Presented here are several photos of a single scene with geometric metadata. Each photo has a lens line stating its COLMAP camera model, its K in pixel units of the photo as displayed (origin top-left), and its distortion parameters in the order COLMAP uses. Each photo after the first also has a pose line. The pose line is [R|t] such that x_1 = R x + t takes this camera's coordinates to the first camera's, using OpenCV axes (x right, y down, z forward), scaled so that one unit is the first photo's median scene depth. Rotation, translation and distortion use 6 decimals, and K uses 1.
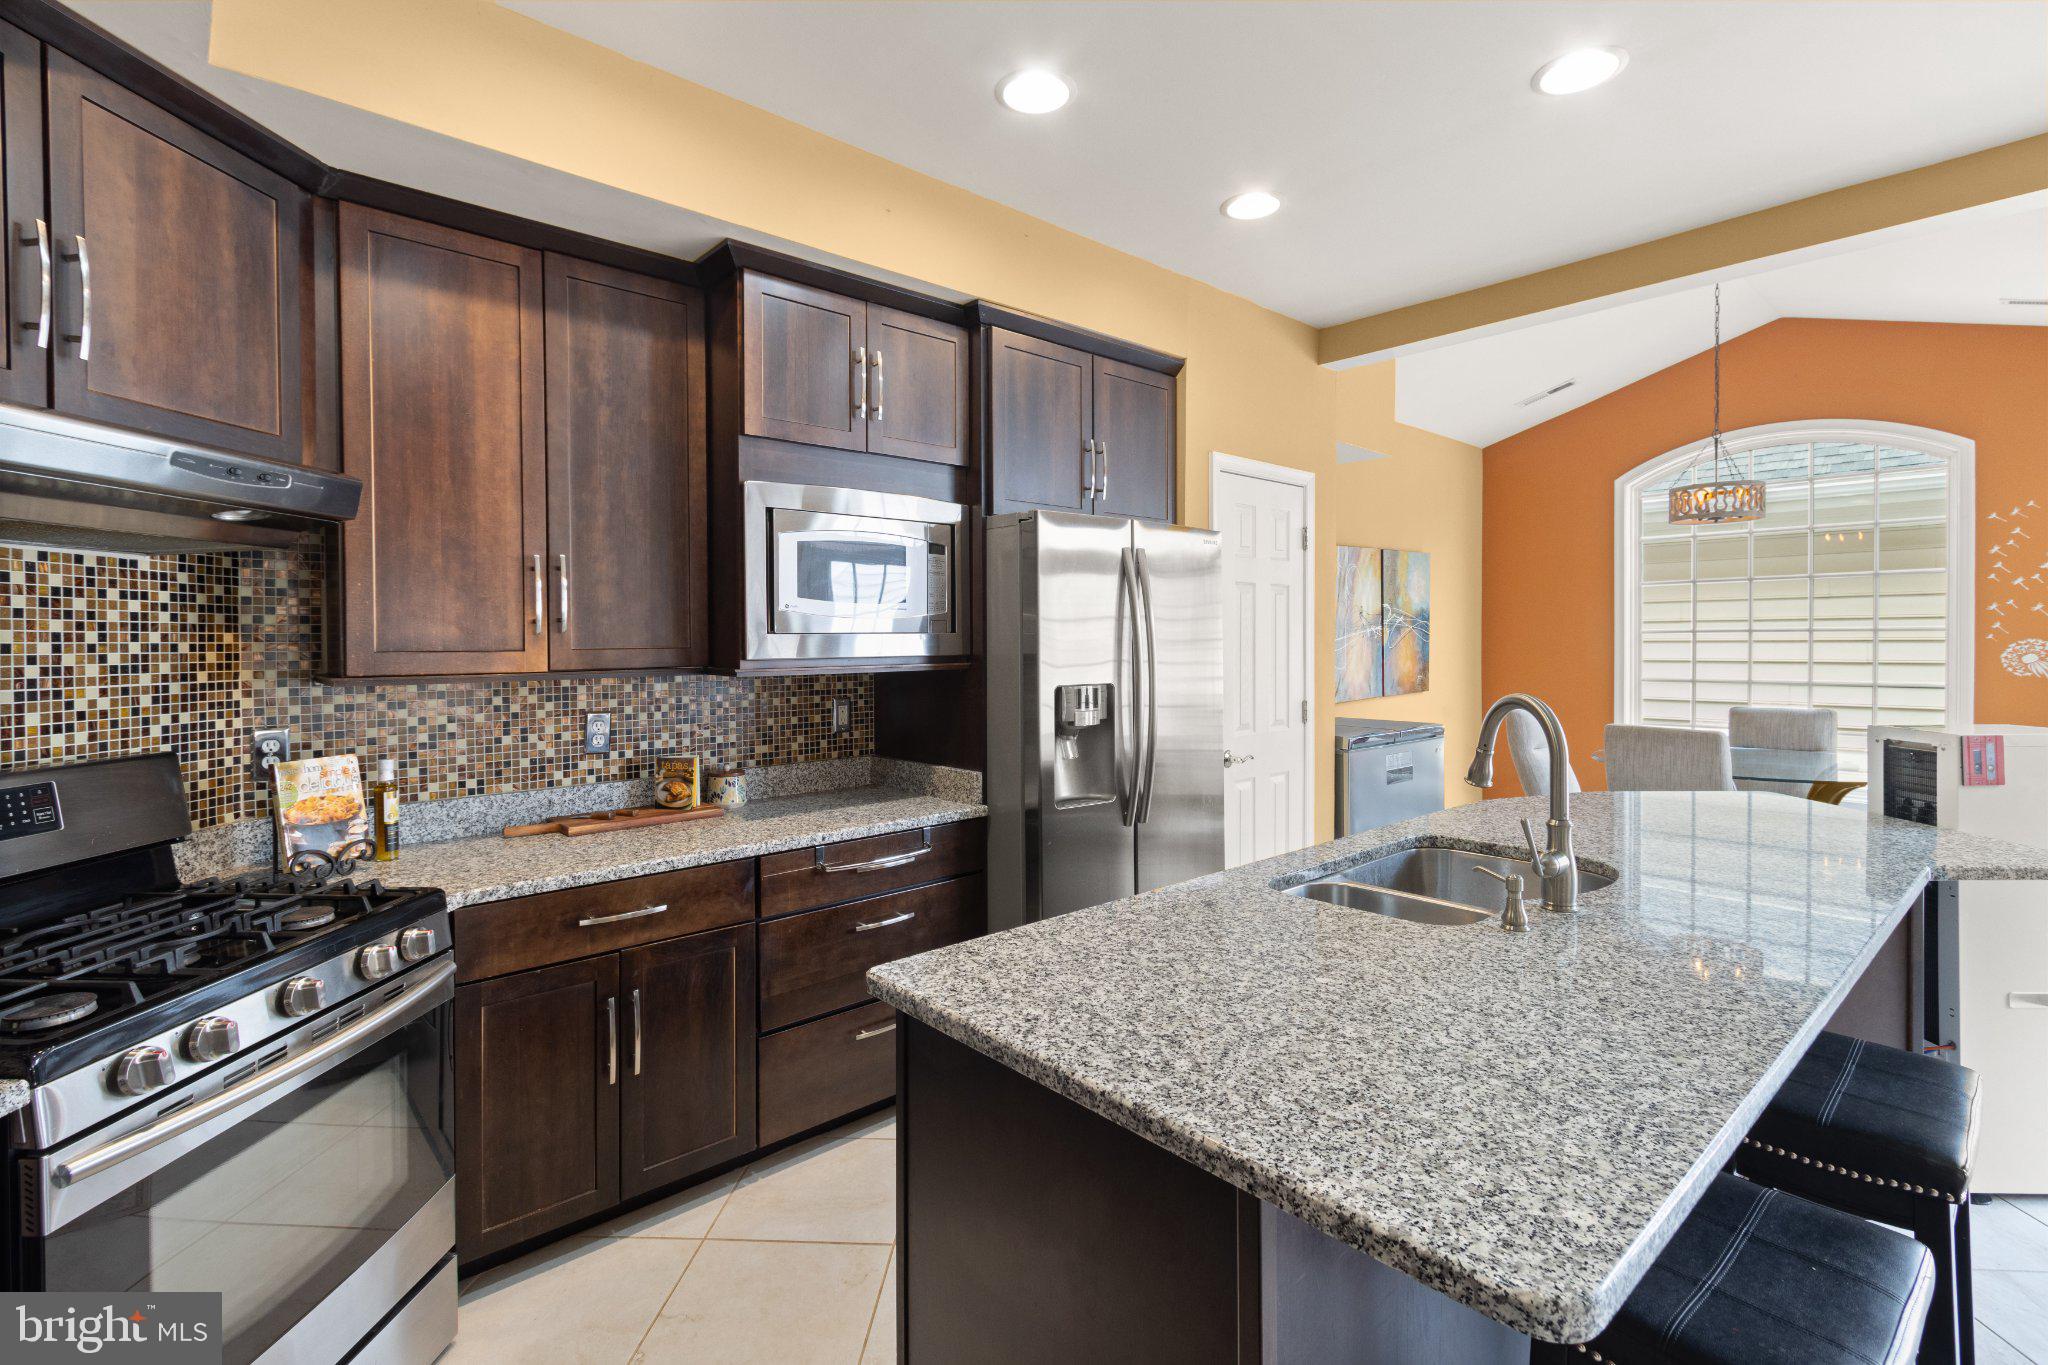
lens RADIAL K [[956.0, 0, 1022.1], [0, 956.0, 645.7], [0, 0, 1]] dist [0.004250, -0.001267]
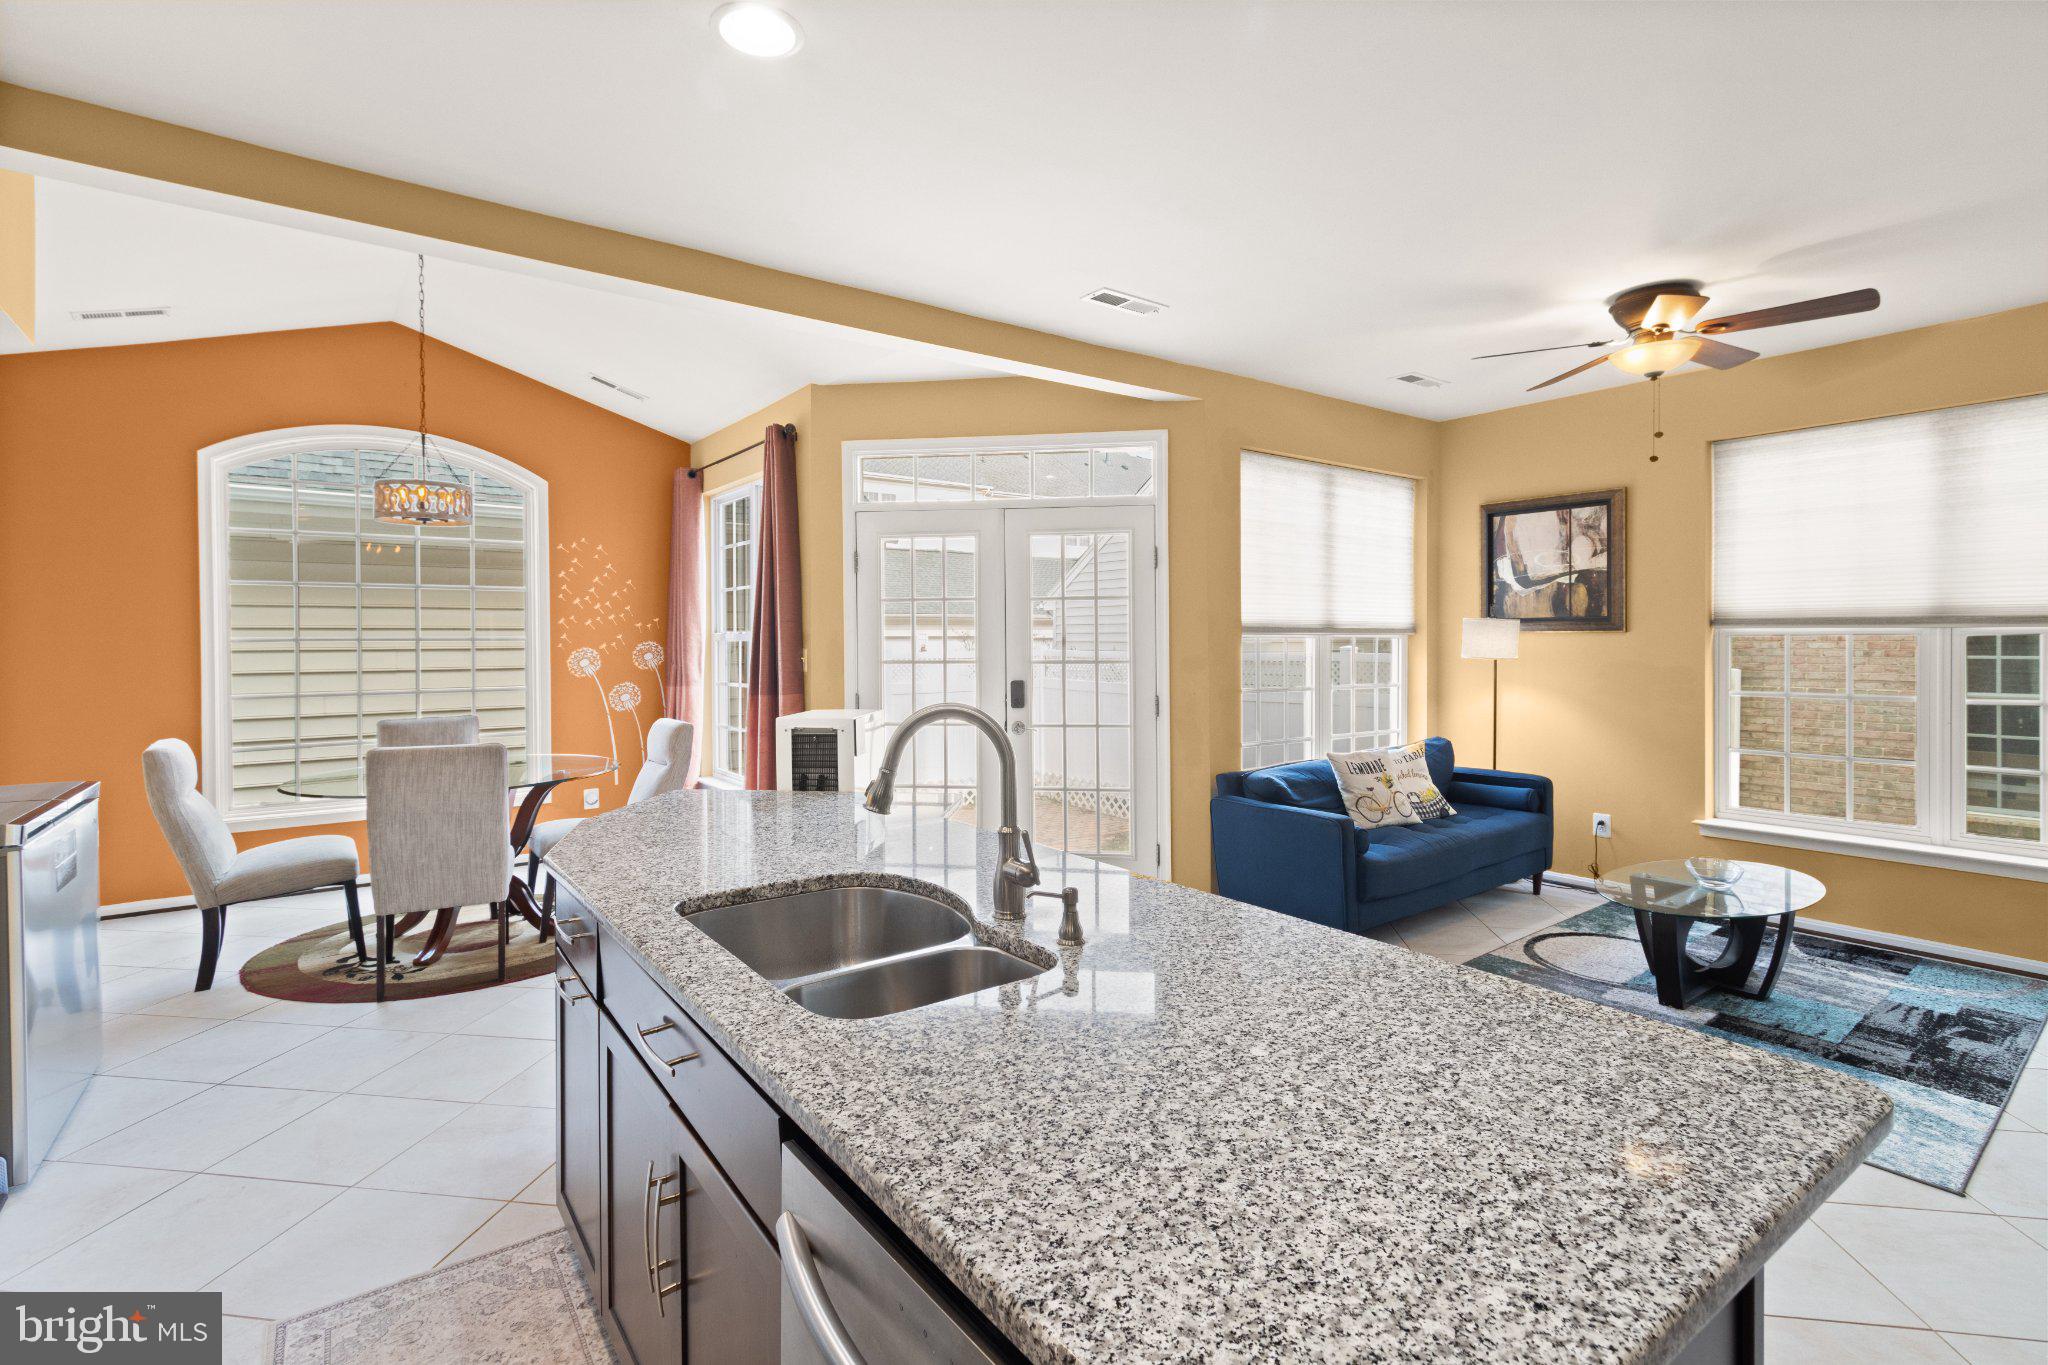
lens RADIAL K [[956.0, 0, 1022.1], [0, 956.0, 645.7], [0, 0, 1]] dist [0.004250, -0.001267]
pose [[0.093332, -0.000018, 0.995635, -0.265403], [0.011877, 0.999929, -0.001095, -0.002115], [-0.995564, 0.011928, 0.093326, 0.561974]]
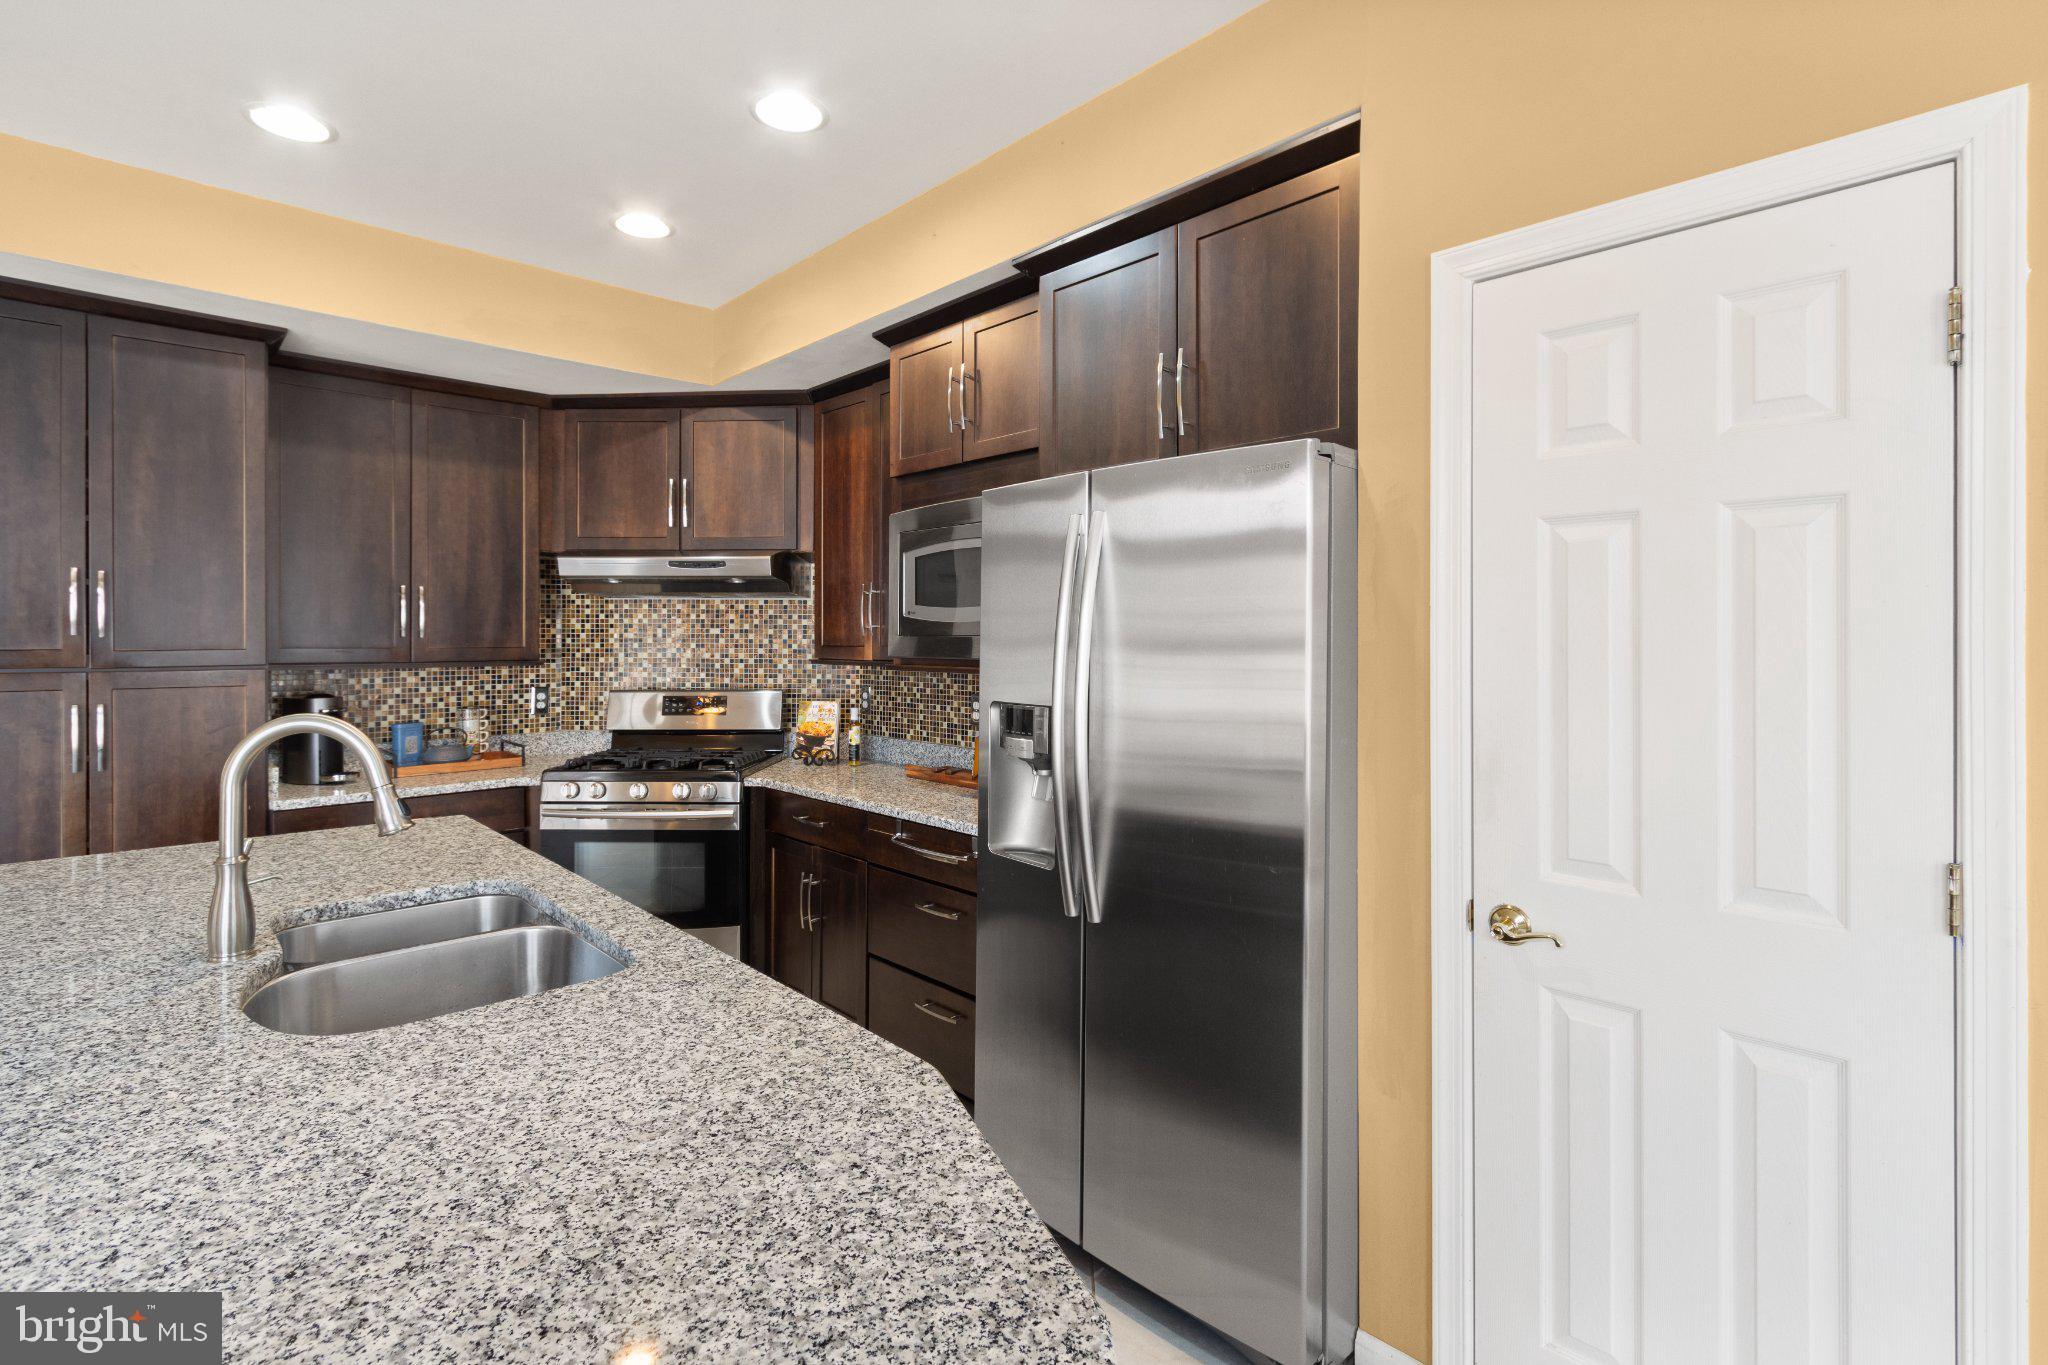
lens RADIAL K [[939.9, 0, 1008.7], [0, 939.9, 629.8], [0, 0, 1]] dist [0.001497, 0.000546]
pose [[0.020257, -0.001769, -0.999793, 0.874475], [-0.012734, 0.999917, -0.002027, -0.018908], [0.999714, 0.012772, 0.020232, 1.042618]]
